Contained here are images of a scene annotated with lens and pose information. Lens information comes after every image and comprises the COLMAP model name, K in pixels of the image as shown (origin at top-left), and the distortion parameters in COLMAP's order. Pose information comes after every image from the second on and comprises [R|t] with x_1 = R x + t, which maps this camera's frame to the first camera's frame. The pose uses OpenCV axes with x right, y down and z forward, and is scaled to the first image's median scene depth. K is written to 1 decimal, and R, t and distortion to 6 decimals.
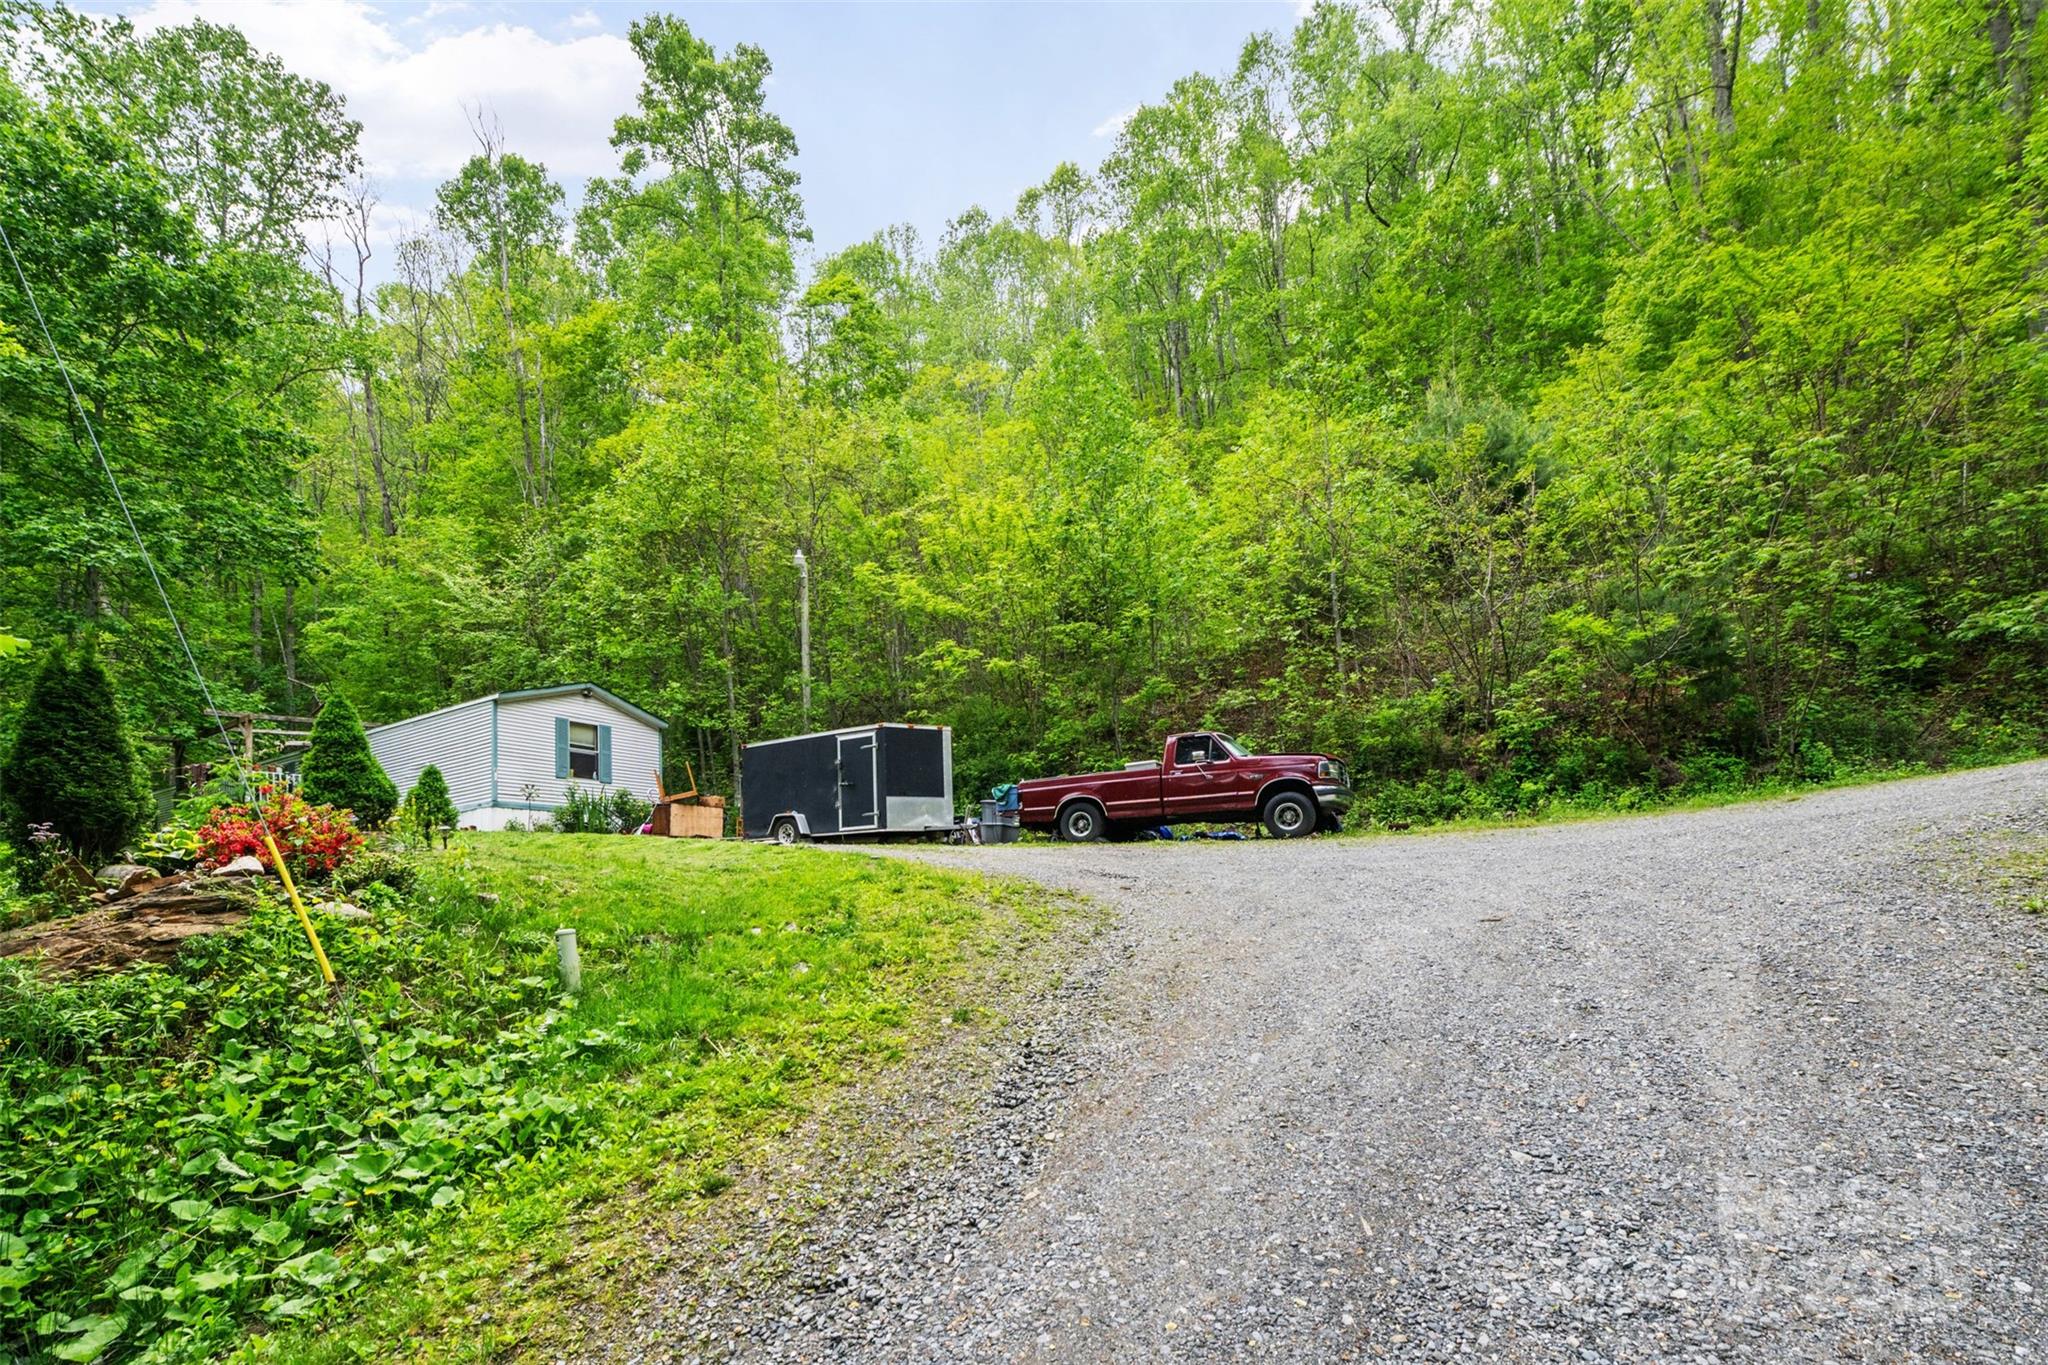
lens RADIAL K [[1525.6, 0, 1023.0], [0, 1525.6, 683.6], [0, 0, 1]] dist [0.015100, 0.002655]
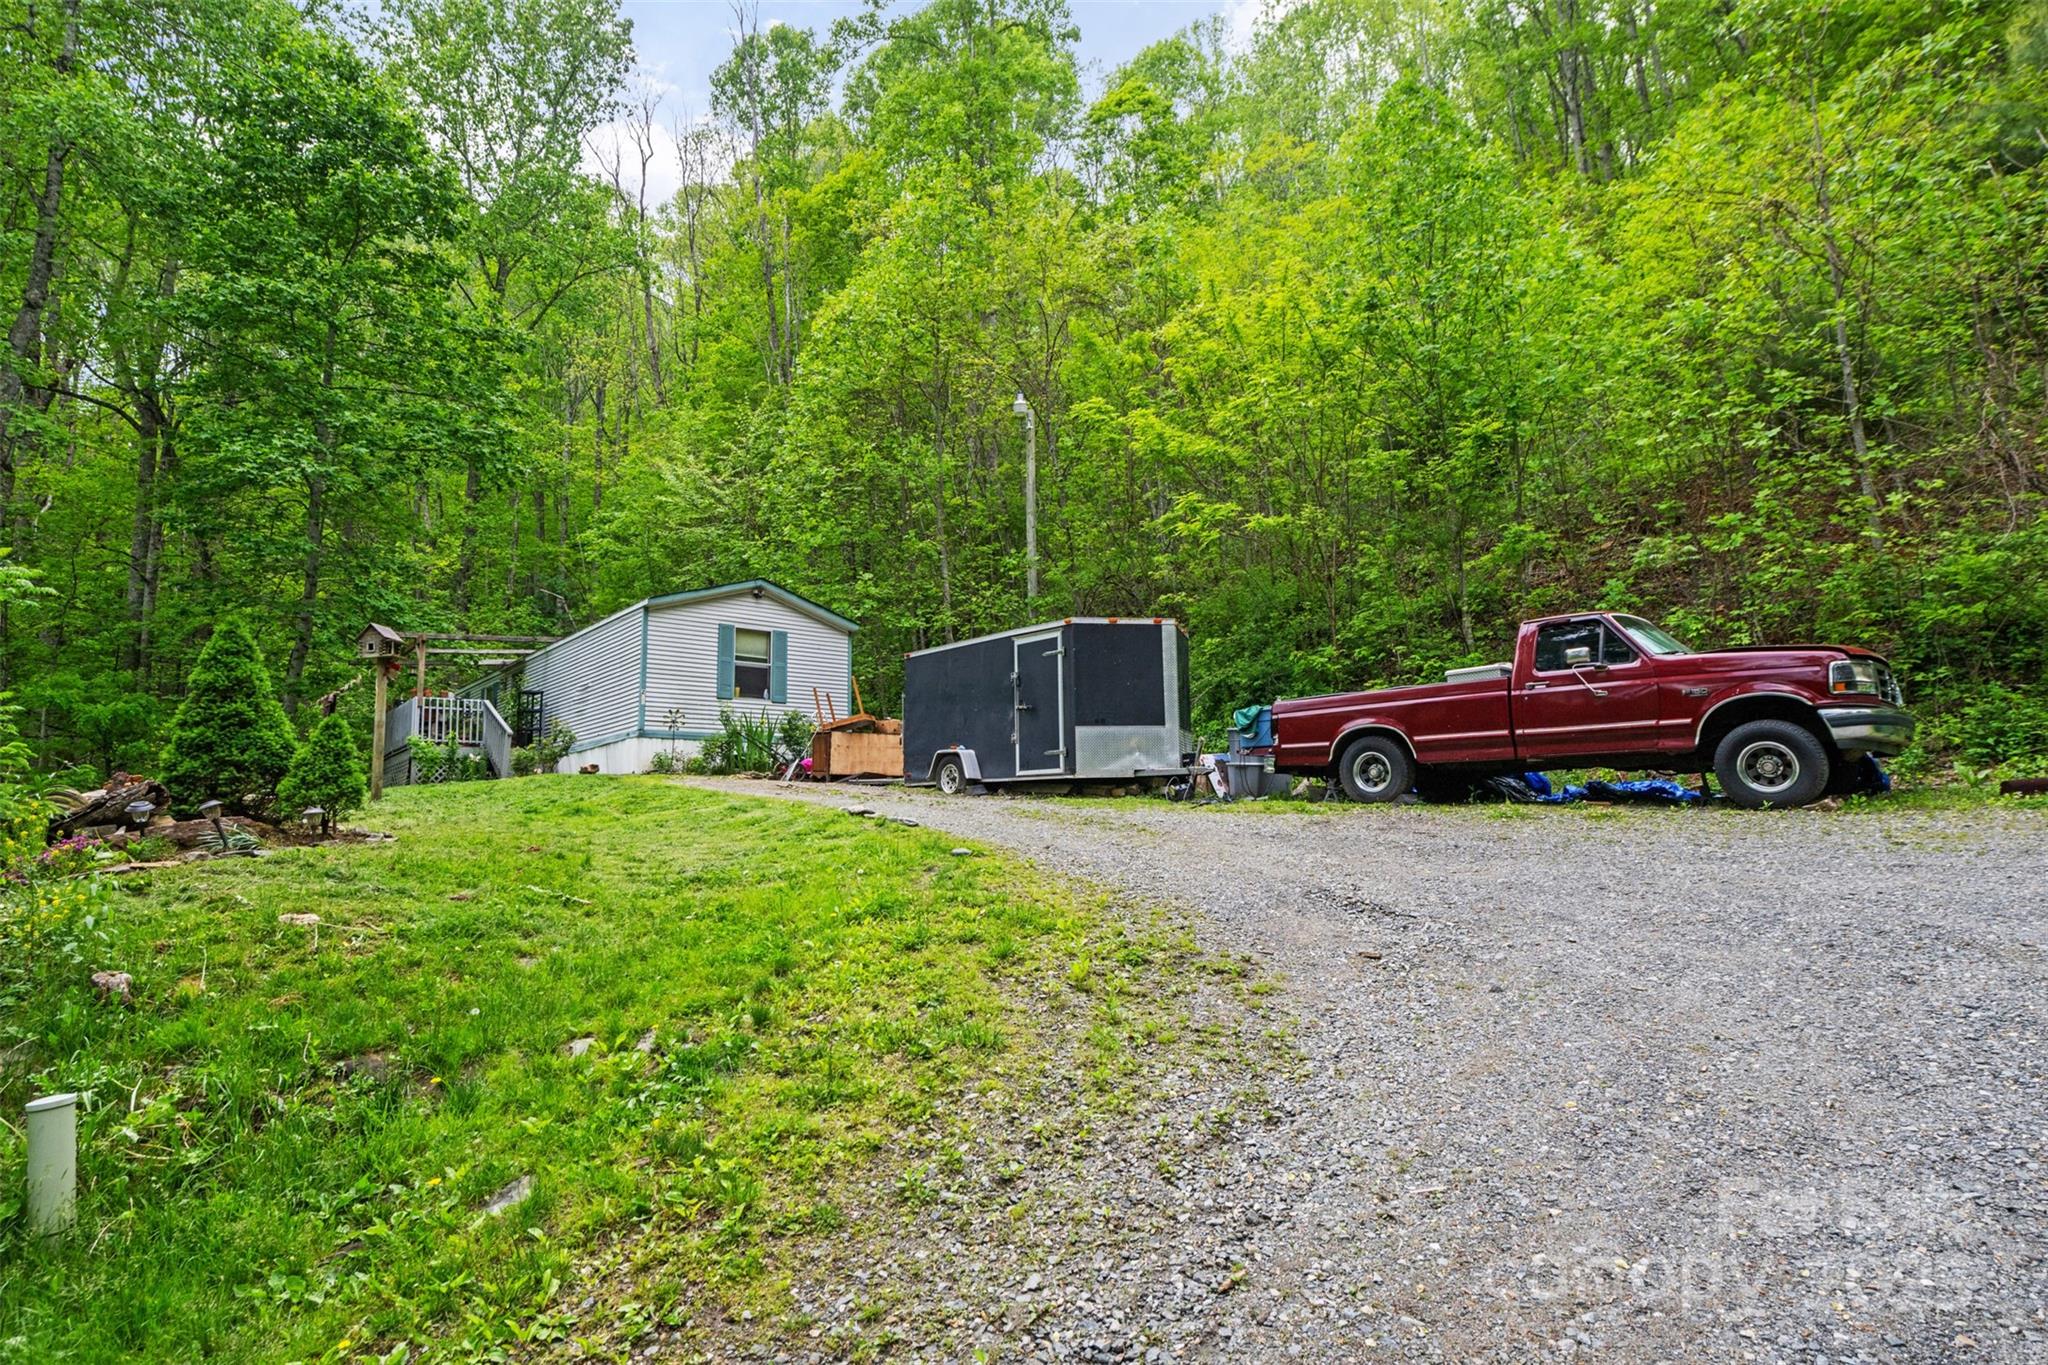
lens RADIAL K [[1137.0, 0, 1047.6], [0, 1137.0, 569.5], [0, 0, 1]] dist [-0.000510, 0.002434]
pose [[0.913986, -0.053755, -0.402169, 0.098906], [0.056566, 0.998387, -0.004894, 0.005627], [0.401783, -0.018276, 0.915553, 0.494230]]
